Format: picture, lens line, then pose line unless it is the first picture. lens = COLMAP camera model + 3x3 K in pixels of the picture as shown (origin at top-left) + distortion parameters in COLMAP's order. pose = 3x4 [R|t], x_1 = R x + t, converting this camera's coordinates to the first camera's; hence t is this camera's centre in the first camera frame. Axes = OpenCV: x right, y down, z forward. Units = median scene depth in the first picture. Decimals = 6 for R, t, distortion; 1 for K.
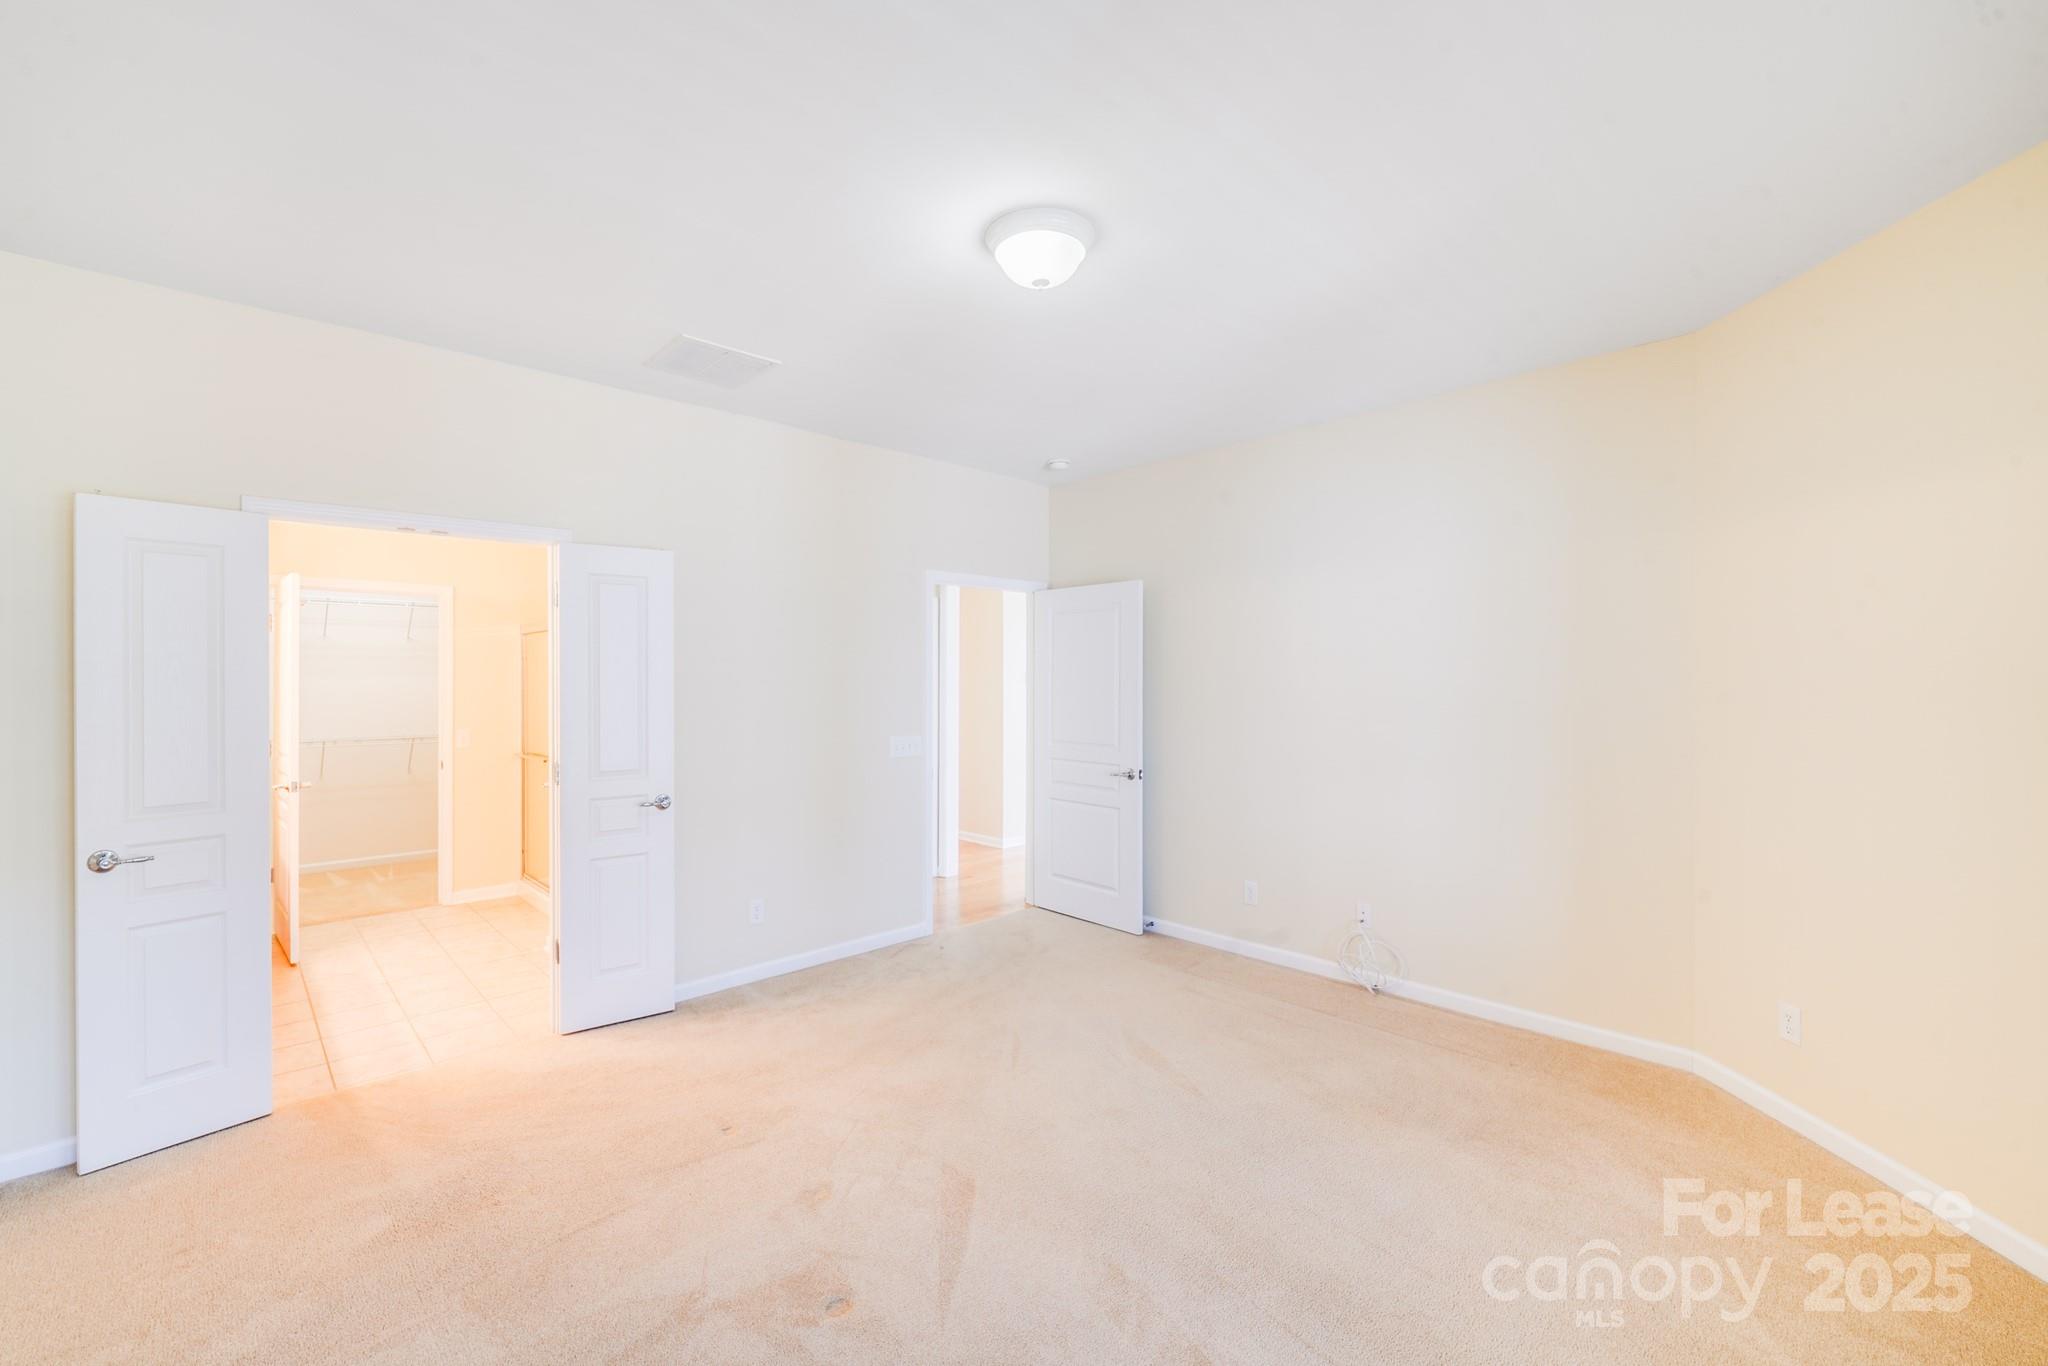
lens RADIAL K [[843.0, 0, 1009.5], [0, 843.0, 664.3], [0, 0, 1]] dist [-0.003789, -0.003449]
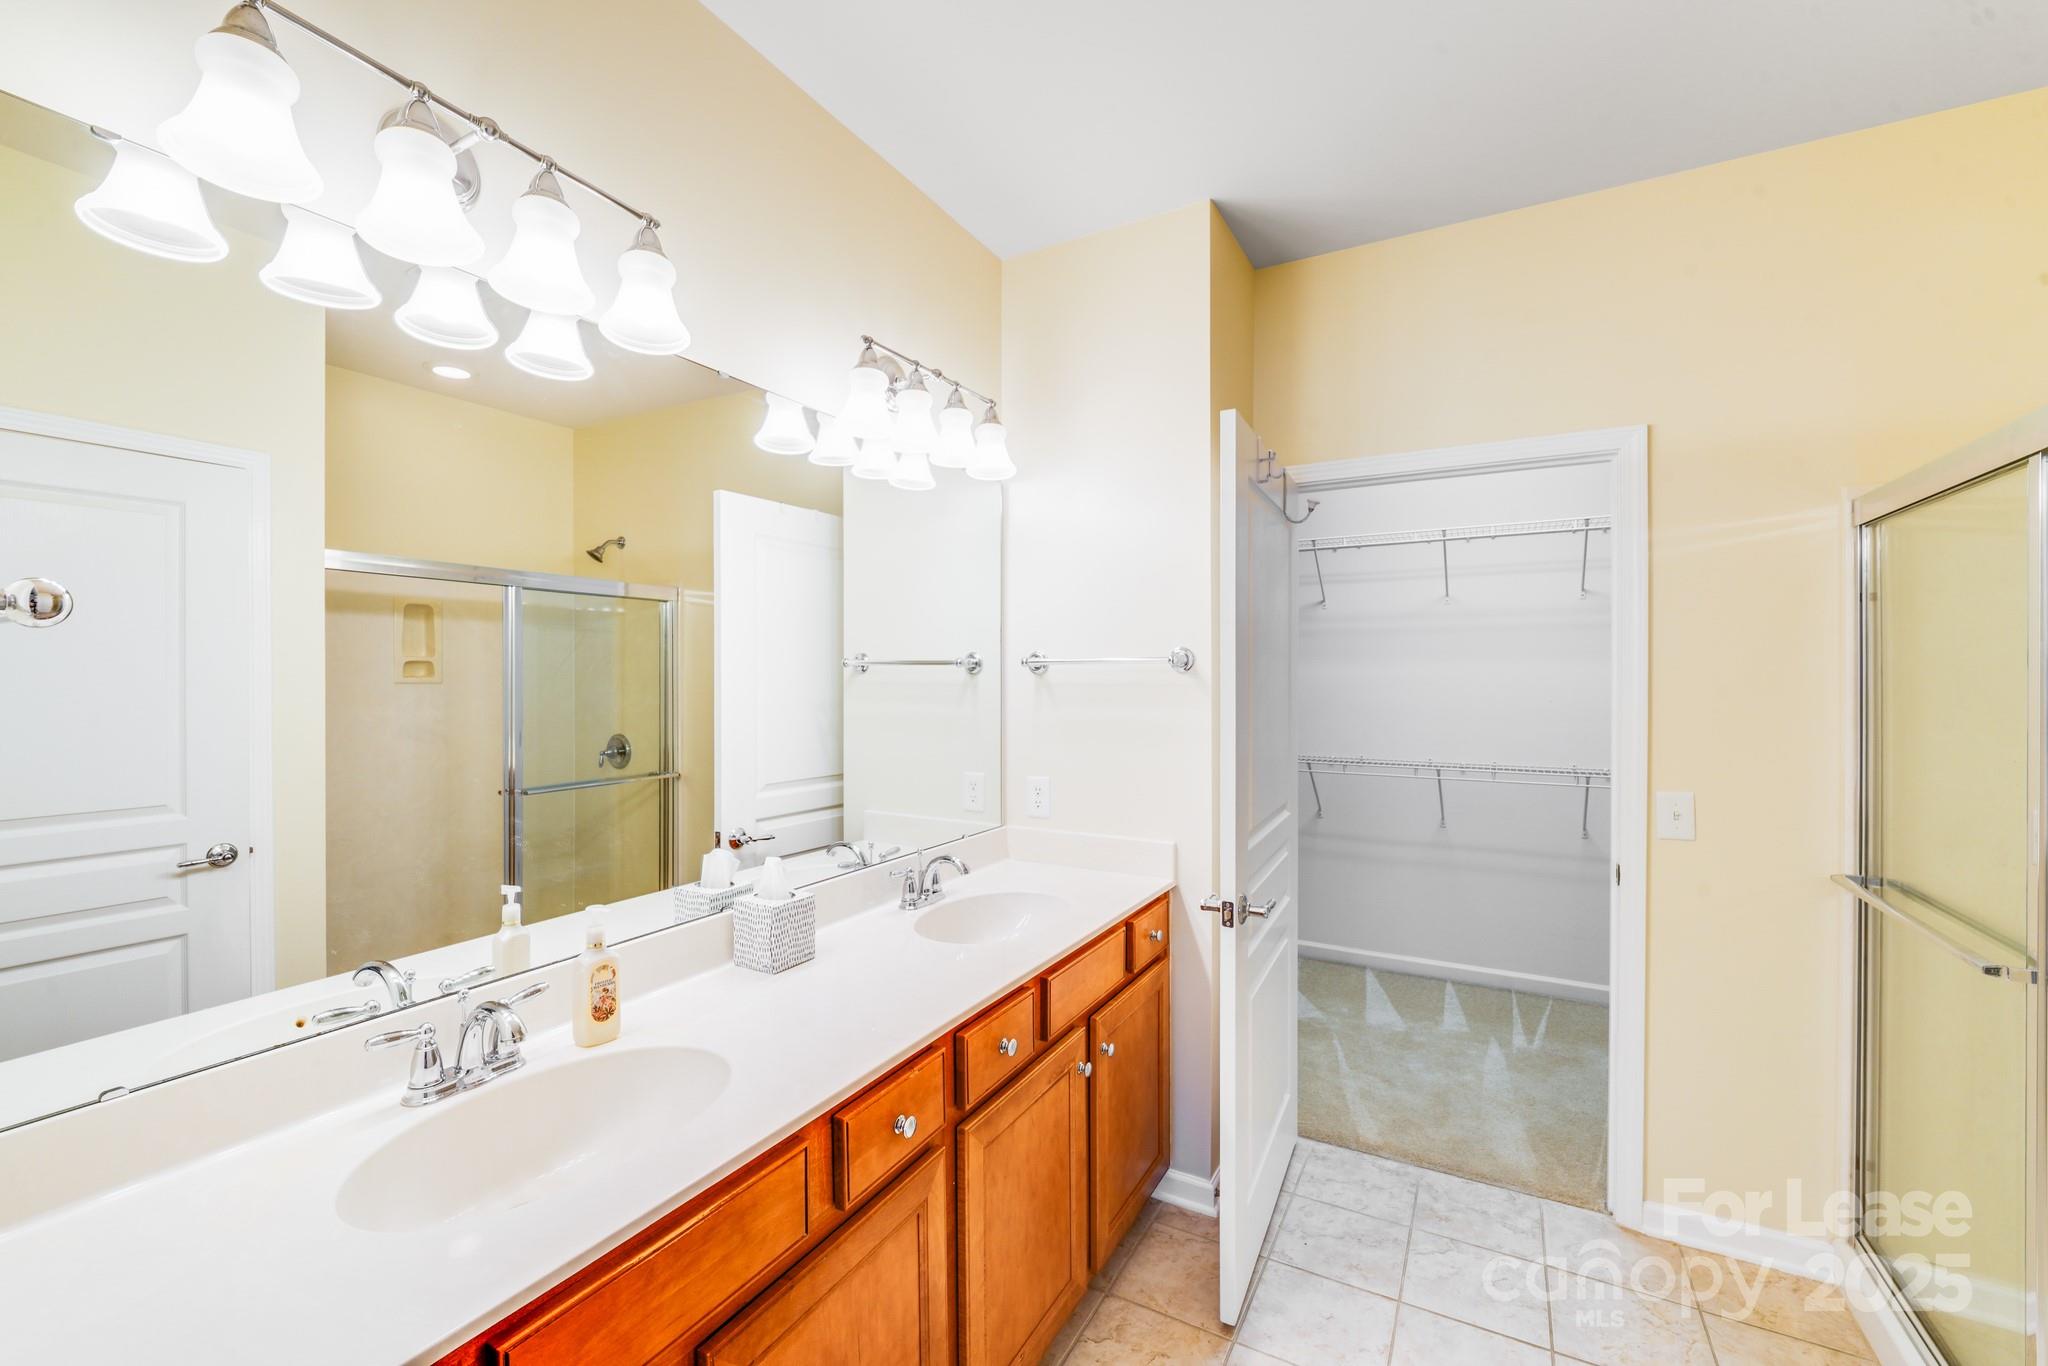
lens RADIAL K [[843.0, 0, 1009.5], [0, 843.0, 664.3], [0, 0, 1]] dist [-0.003789, -0.003449]
pose [[0.291649, 0.002539, -0.956522, -0.361666], [0.010934, 0.999922, 0.005988, 0.011304], [0.956463, -0.012205, 0.291598, 0.583797]]
